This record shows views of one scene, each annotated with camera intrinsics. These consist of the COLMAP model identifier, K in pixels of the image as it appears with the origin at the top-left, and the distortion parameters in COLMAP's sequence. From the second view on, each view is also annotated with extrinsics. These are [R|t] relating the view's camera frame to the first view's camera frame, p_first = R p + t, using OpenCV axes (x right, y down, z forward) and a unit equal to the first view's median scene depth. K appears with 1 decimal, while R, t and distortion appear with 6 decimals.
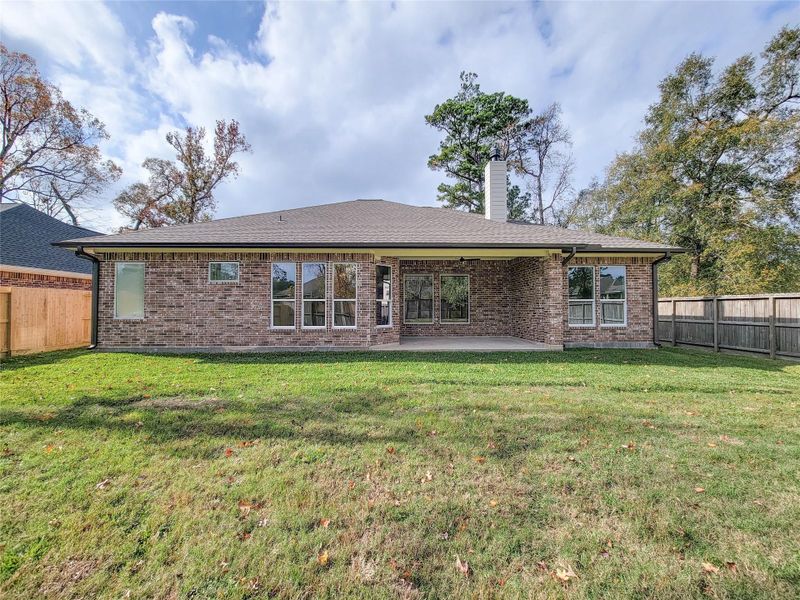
lens RADIAL K [[332.0, 0, 399.9], [0, 332.0, 301.0], [0, 0, 1]] dist [0.001265, -0.000970]
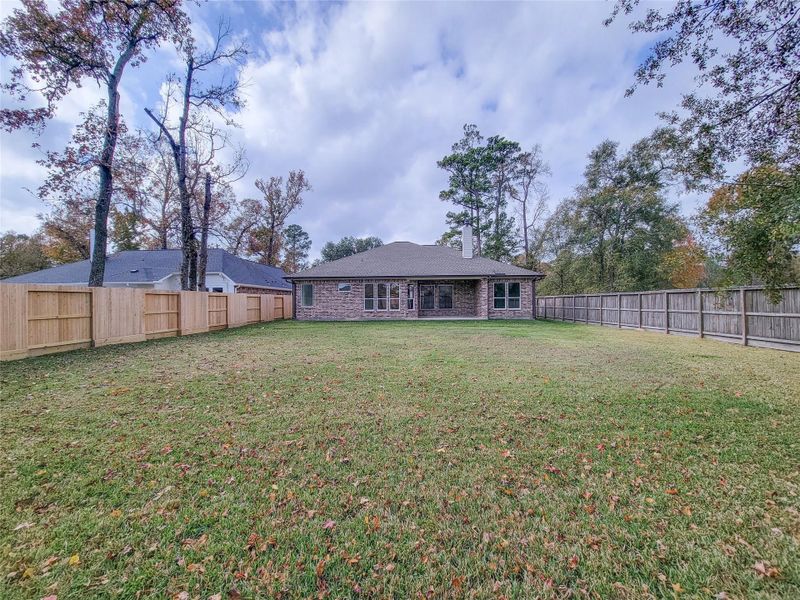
lens RADIAL K [[332.0, 0, 399.0], [0, 332.0, 298.8], [0, 0, 1]] dist [0.001265, -0.000970]
pose [[0.997738, -0.007498, -0.066810, 0.006507], [0.008331, 0.999891, 0.012198, -0.008560], [0.066711, -0.012727, 0.997691, -0.392405]]
